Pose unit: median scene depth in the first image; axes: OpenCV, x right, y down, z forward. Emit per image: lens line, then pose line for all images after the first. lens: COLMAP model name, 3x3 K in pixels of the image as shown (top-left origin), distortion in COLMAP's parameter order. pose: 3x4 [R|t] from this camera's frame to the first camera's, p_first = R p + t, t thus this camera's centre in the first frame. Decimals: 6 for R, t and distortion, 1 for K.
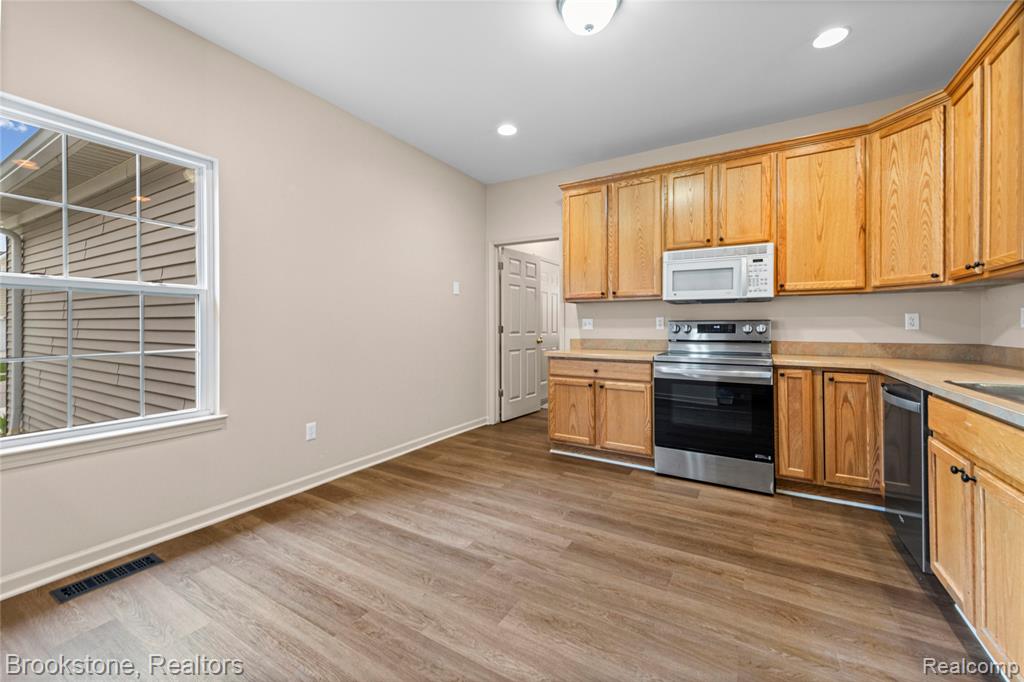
lens RADIAL K [[408.8, 0, 510.8], [0, 408.8, 327.7], [0, 0, 1]] dist [0.015543, -0.005347]
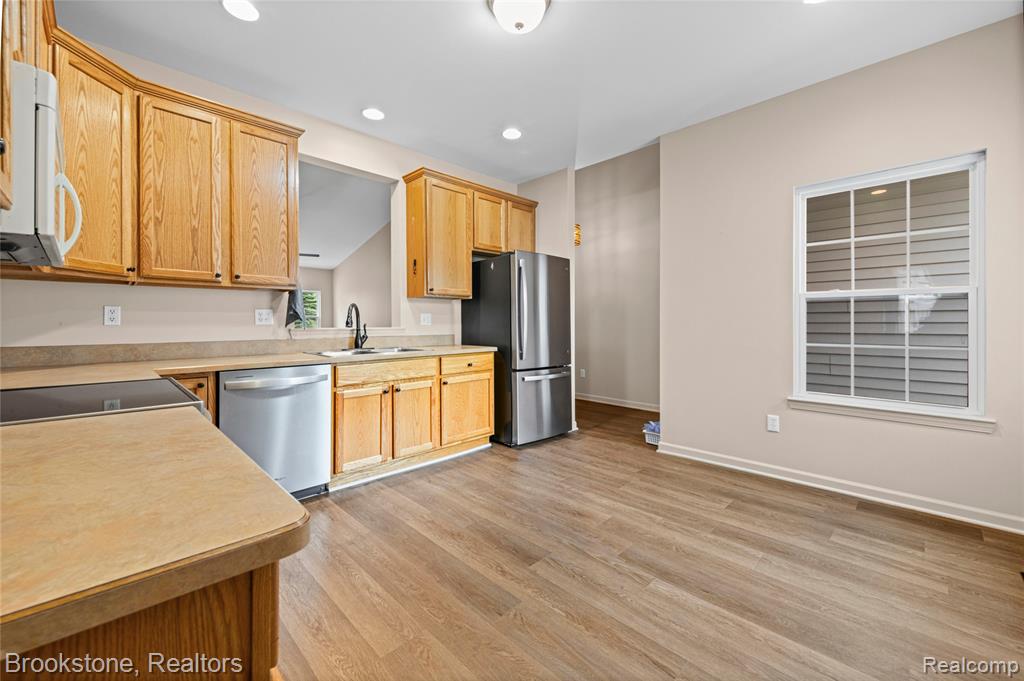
lens RADIAL K [[408.8, 0, 510.8], [0, 408.8, 327.2], [0, 0, 1]] dist [0.015543, -0.005347]
pose [[-0.968799, -0.001285, 0.247843, -0.025614], [0.002608, 0.999878, 0.015382, -0.007745], [-0.247833, 0.015548, -0.968678, 1.552936]]
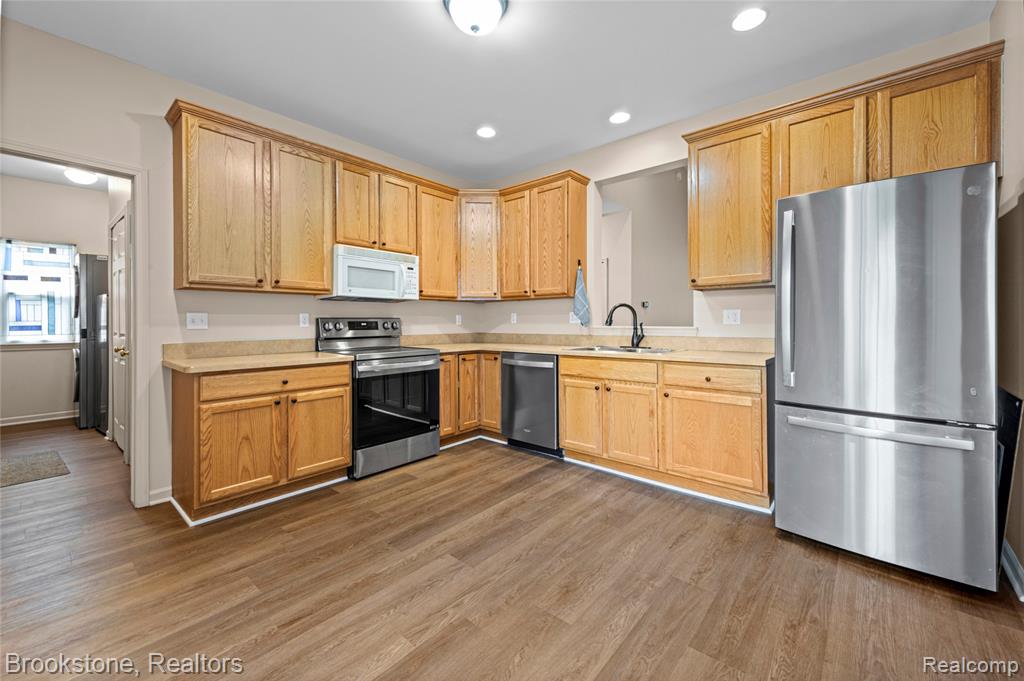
lens RADIAL K [[408.8, 0, 510.8], [0, 408.8, 327.2], [0, 0, 1]] dist [0.015543, -0.005347]
pose [[0.174982, -0.013330, 0.984481, -0.616317], [0.008288, 0.999893, 0.012065, -0.004691], [-0.984537, 0.006048, 0.175073, 0.581504]]
